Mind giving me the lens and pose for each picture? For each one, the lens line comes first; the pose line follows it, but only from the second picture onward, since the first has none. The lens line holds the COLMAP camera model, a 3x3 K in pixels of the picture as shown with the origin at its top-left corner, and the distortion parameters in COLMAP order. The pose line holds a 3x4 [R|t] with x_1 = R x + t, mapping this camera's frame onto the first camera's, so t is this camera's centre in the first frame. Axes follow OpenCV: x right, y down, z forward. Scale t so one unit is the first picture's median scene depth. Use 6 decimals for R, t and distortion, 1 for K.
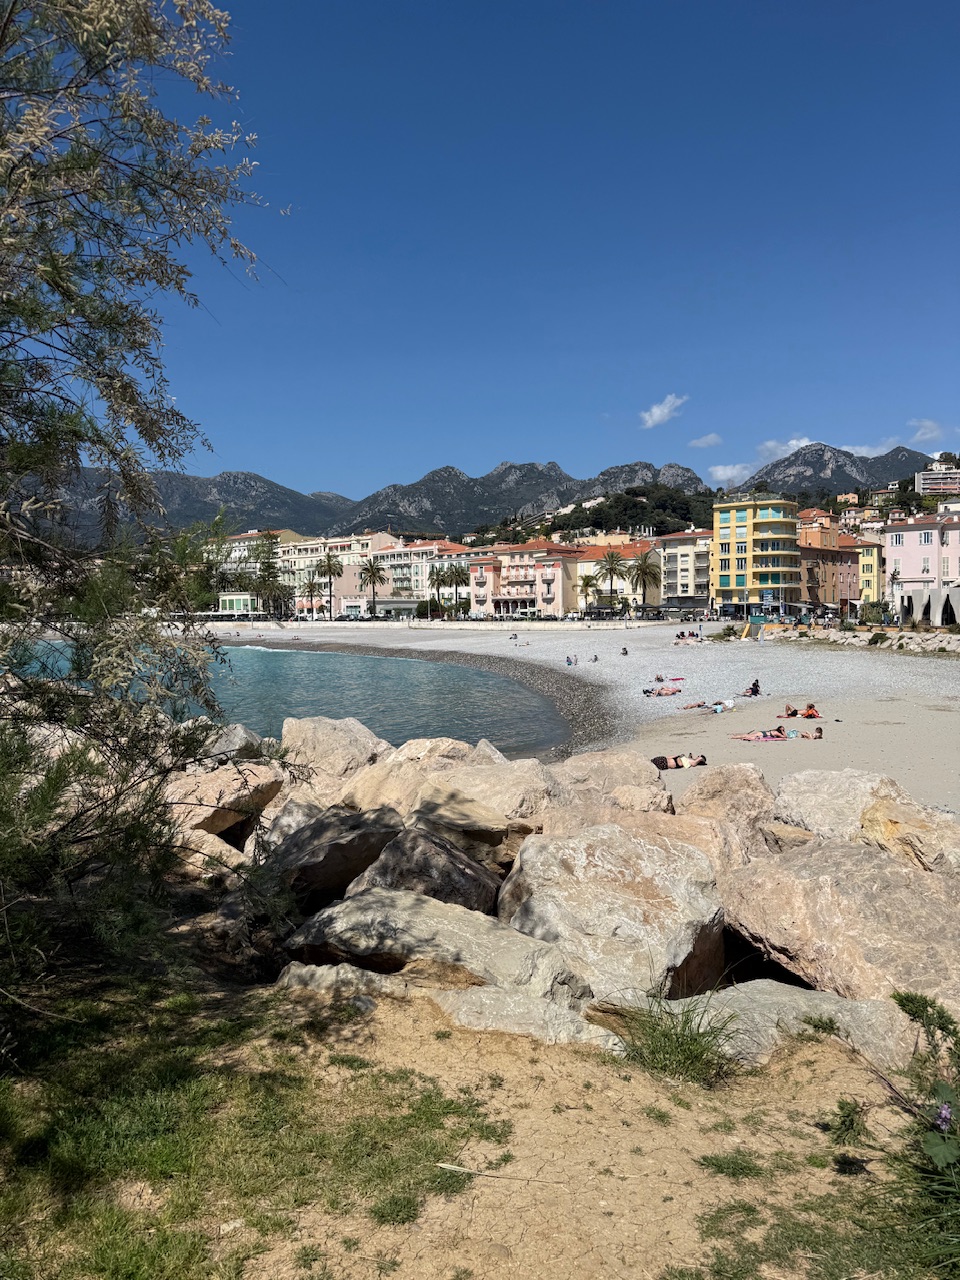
lens RADIAL K [[900.9, 0, 480.0], [0, 900.9, 640.0], [0, 0, 1]] dist [0.136892, -0.000302]
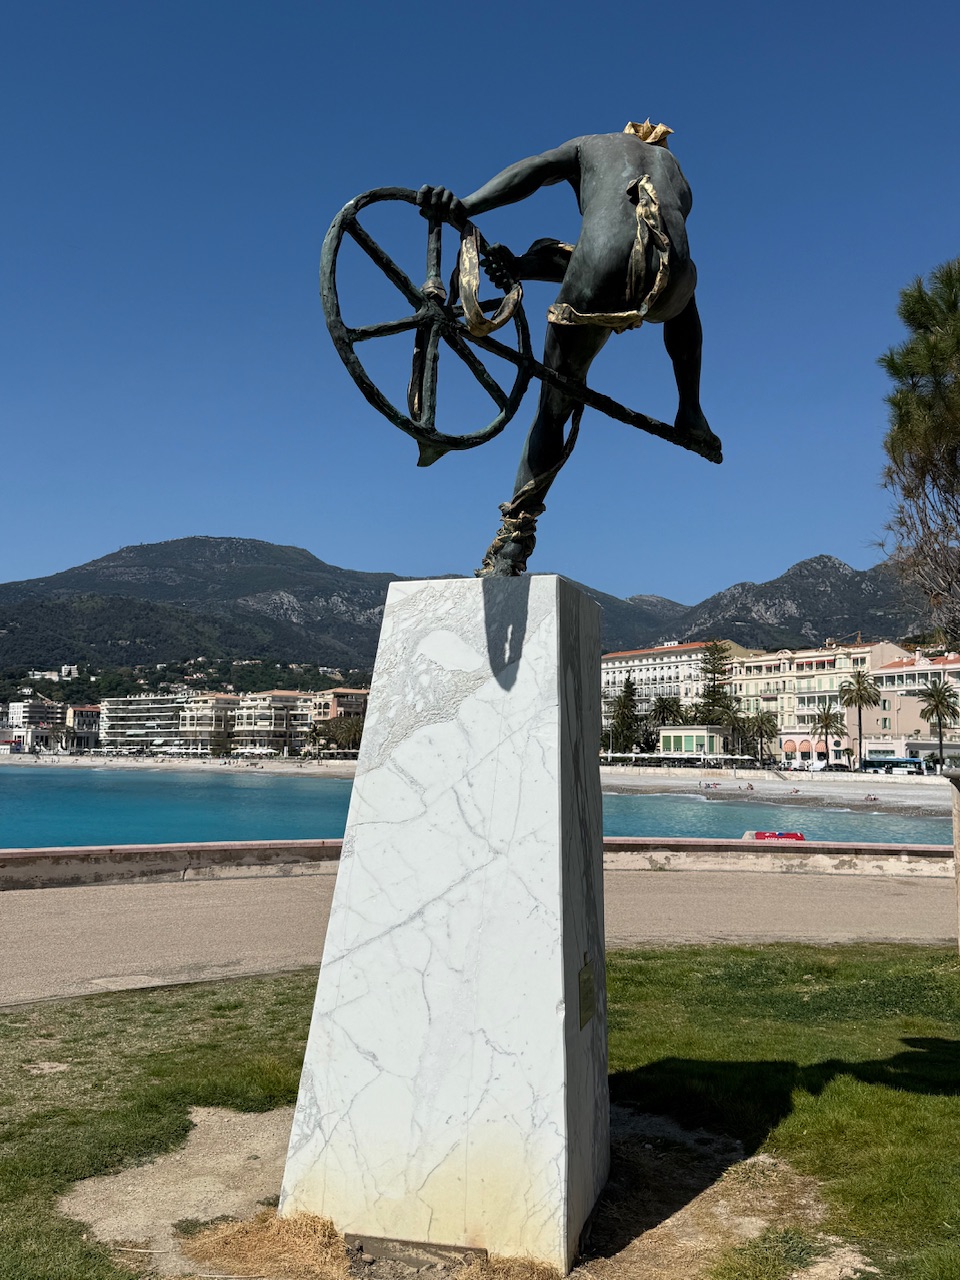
lens RADIAL K [[1227.7, 0, 480.0], [0, 1227.7, 640.0], [0, 0, 1]] dist [0.102976, -0.000210]
pose [[0.954936, -0.003489, -0.296791, -0.135162], [-0.033383, 0.992324, -0.119075, 0.001091], [0.294928, 0.123617, 0.947490, 0.023291]]
